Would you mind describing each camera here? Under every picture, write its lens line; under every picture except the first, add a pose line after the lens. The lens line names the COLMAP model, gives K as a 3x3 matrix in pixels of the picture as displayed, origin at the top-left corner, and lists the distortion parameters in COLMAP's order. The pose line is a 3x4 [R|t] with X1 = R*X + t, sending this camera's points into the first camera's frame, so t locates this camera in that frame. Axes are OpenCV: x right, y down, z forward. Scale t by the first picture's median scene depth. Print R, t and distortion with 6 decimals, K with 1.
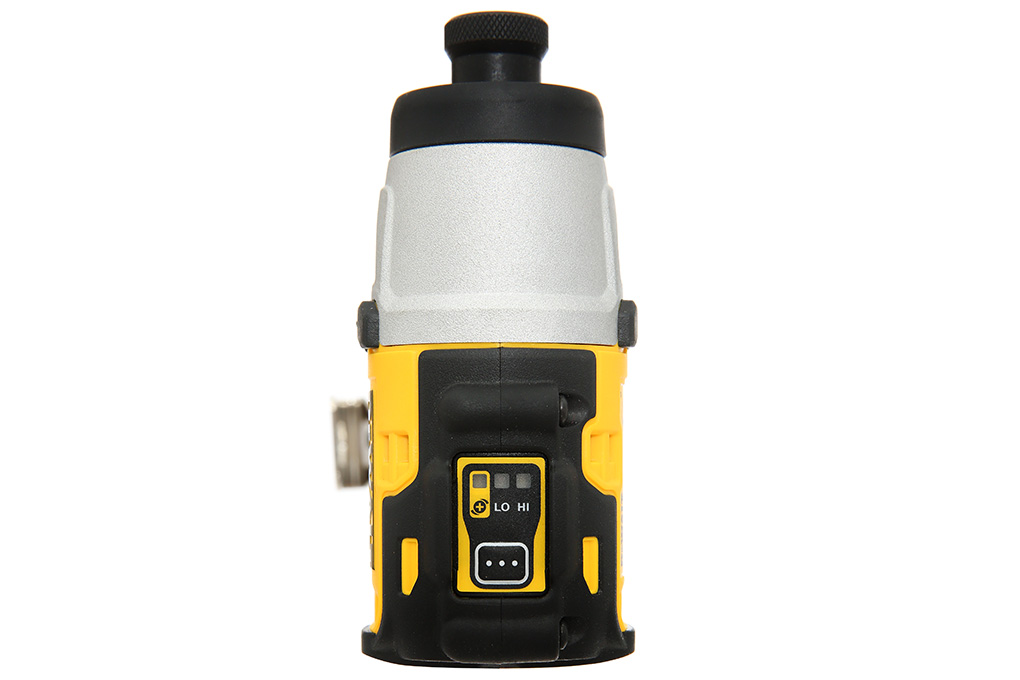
lens RADIAL K [[2064.2, 0, 507.9], [0, 2064.2, 346.3], [0, 0, 1]] dist [0.015054, 0.000000]
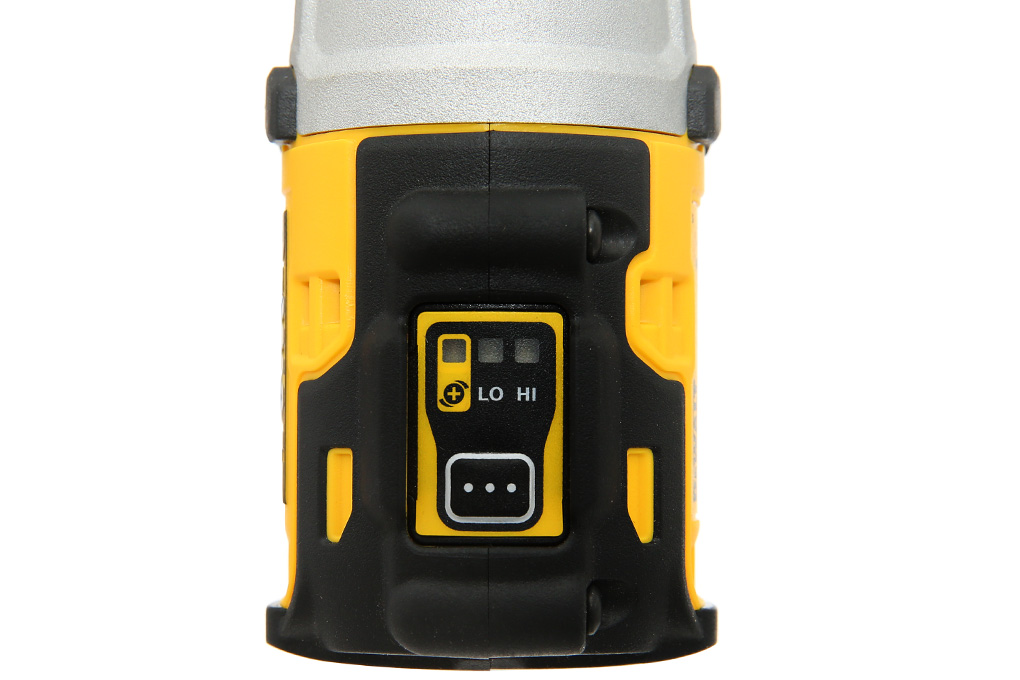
lens RADIAL K [[2064.2, 0, 513.8], [0, 2064.2, 332.1], [0, 0, 1]] dist [0.015054, 0.000000]
pose [[0.997468, -0.000249, -0.071112, 0.046051], [-0.004606, 0.997668, -0.068100, 0.099845], [0.070963, 0.068255, 0.995141, 0.398758]]
